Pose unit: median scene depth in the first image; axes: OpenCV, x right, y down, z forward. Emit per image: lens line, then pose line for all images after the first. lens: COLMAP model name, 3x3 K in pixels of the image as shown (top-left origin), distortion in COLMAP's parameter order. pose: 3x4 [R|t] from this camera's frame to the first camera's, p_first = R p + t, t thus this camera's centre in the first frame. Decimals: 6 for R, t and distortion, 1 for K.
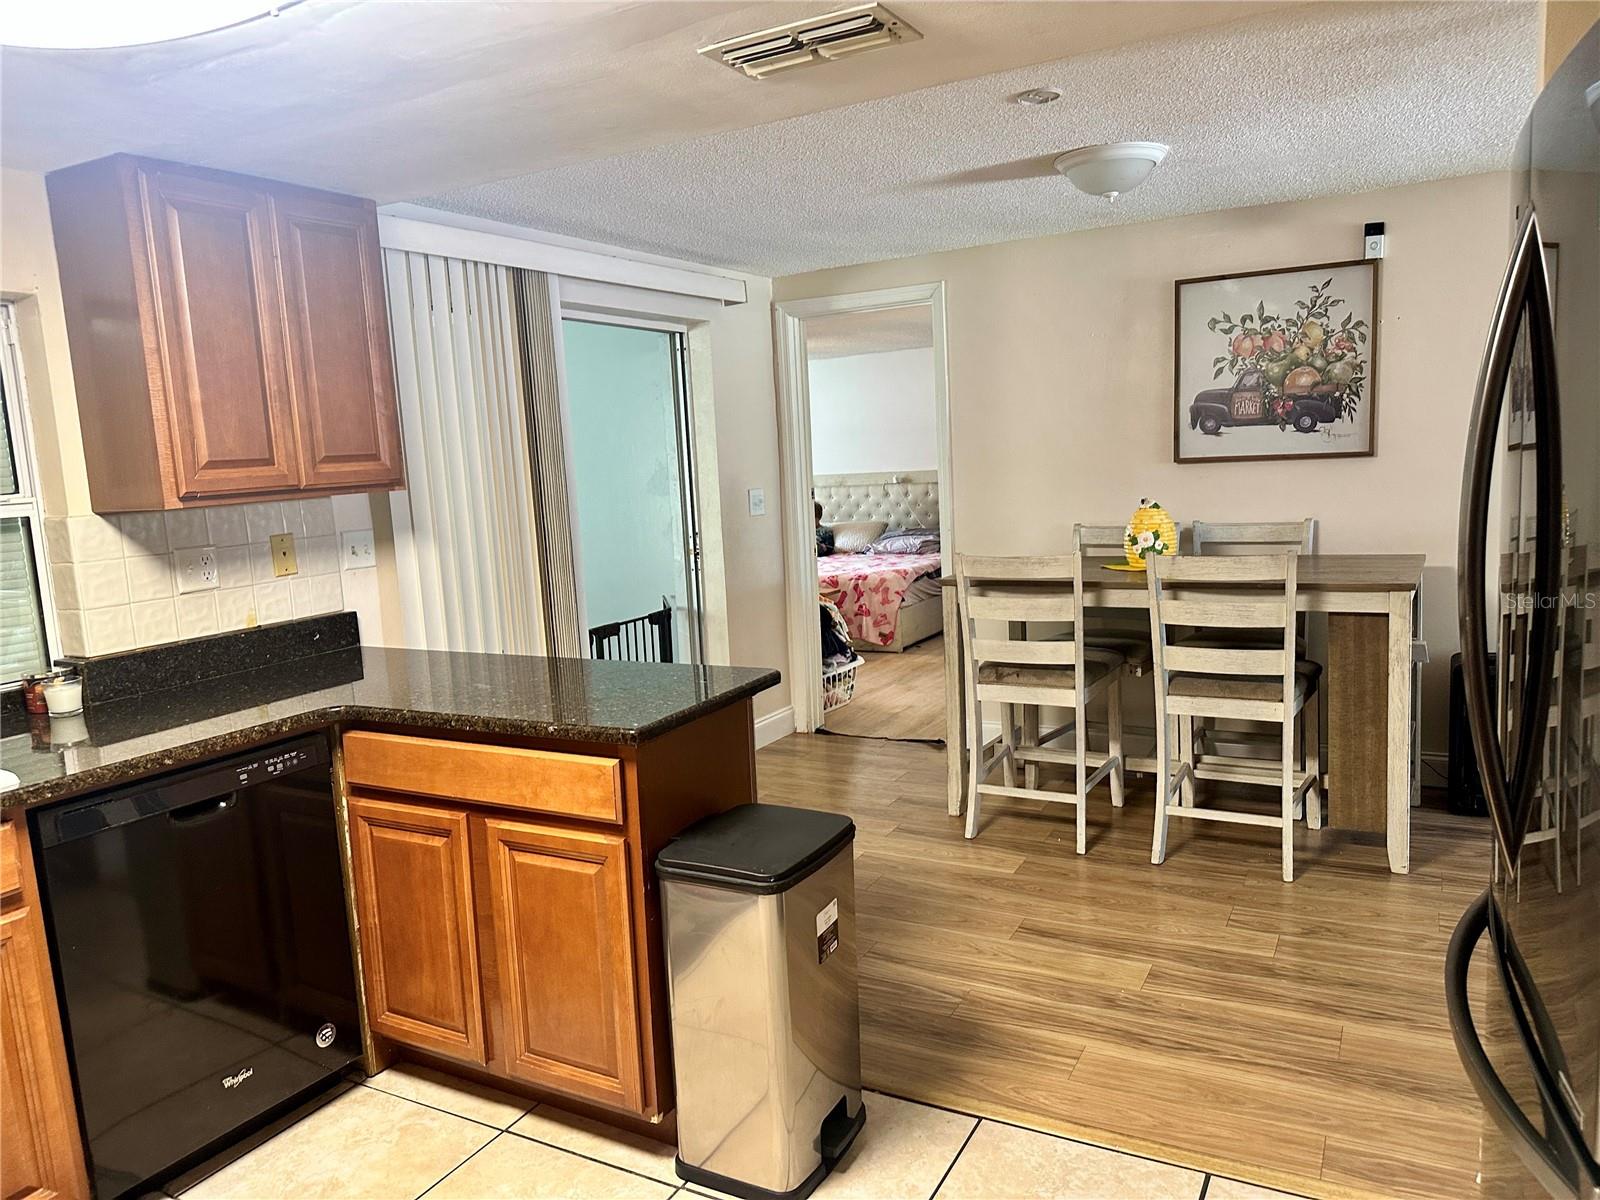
lens RADIAL K [[1134.9, 0, 798.2], [0, 1134.9, 597.7], [0, 0, 1]] dist [0.071649, -0.094105]
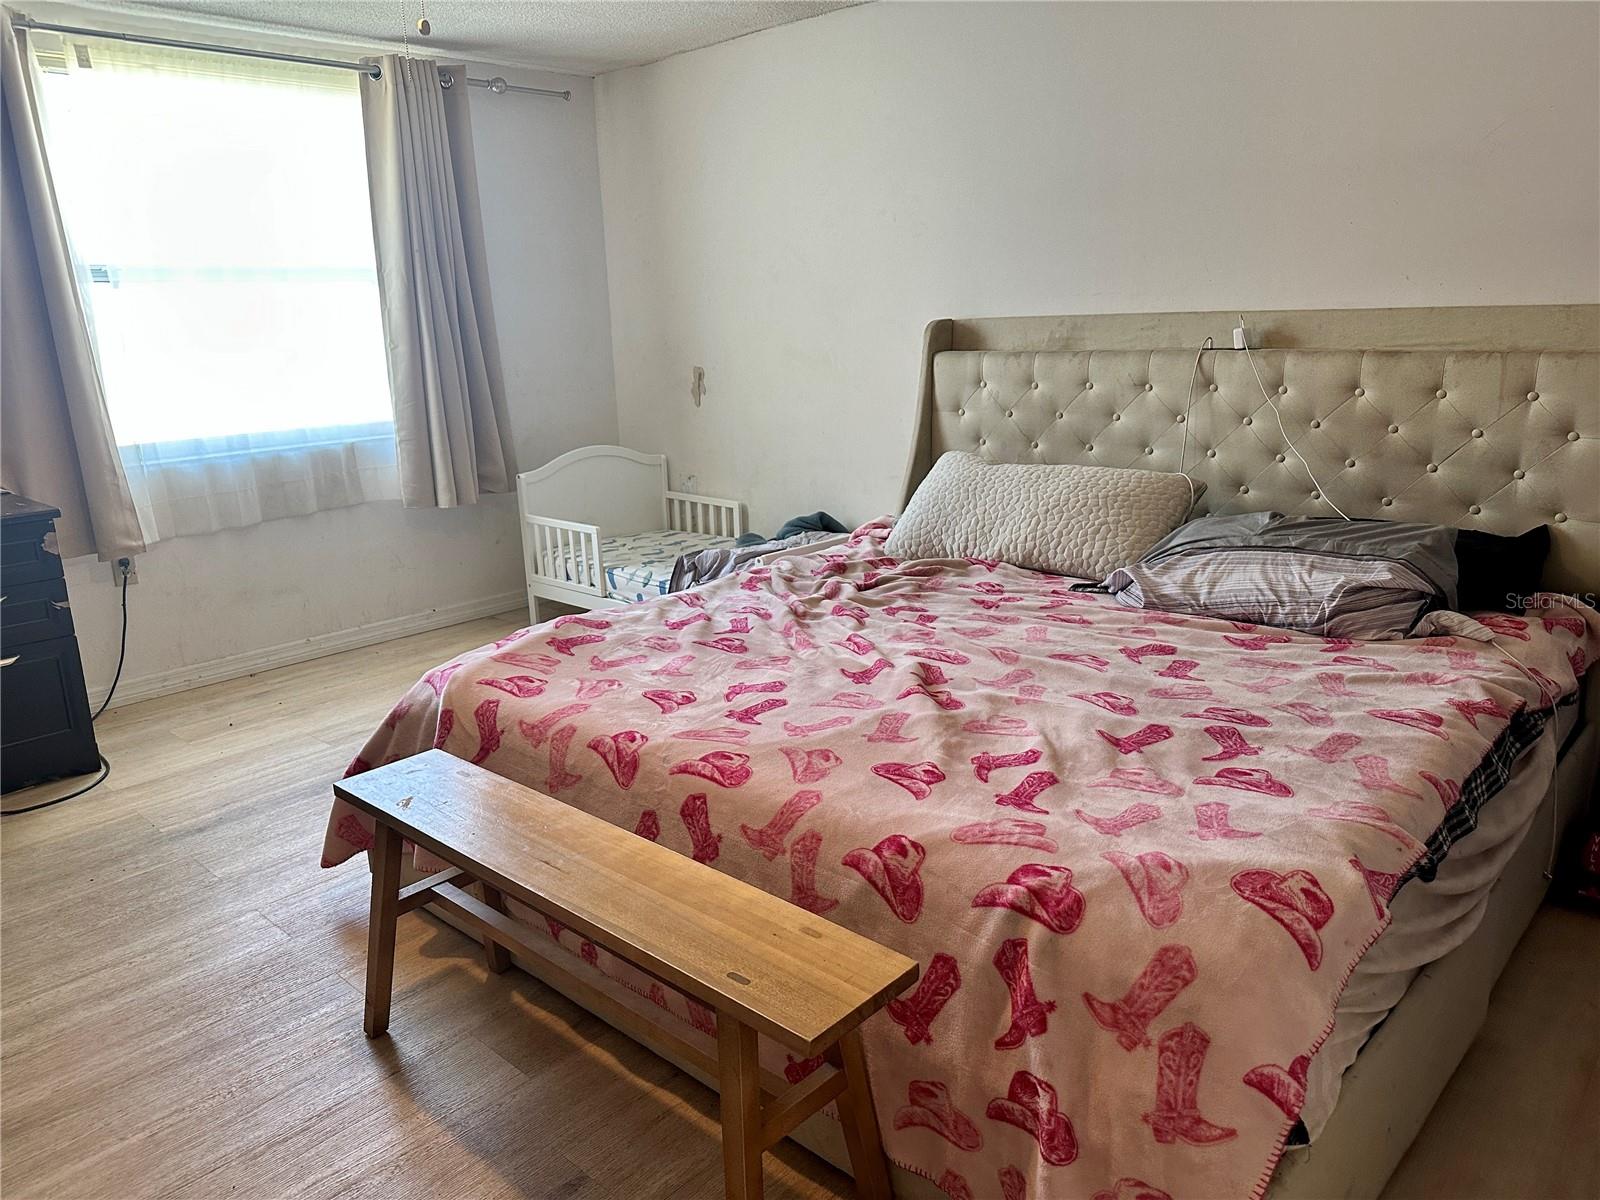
lens RADIAL K [[1134.9, 0, 794.9], [0, 1134.9, 596.7], [0, 0, 1]] dist [0.071649, -0.094105]
pose [[0.971014, 0.078808, -0.225655, 0.043889], [-0.049247, 0.989789, 0.133760, -0.070062], [0.233893, -0.118770, 0.964981, 0.667955]]
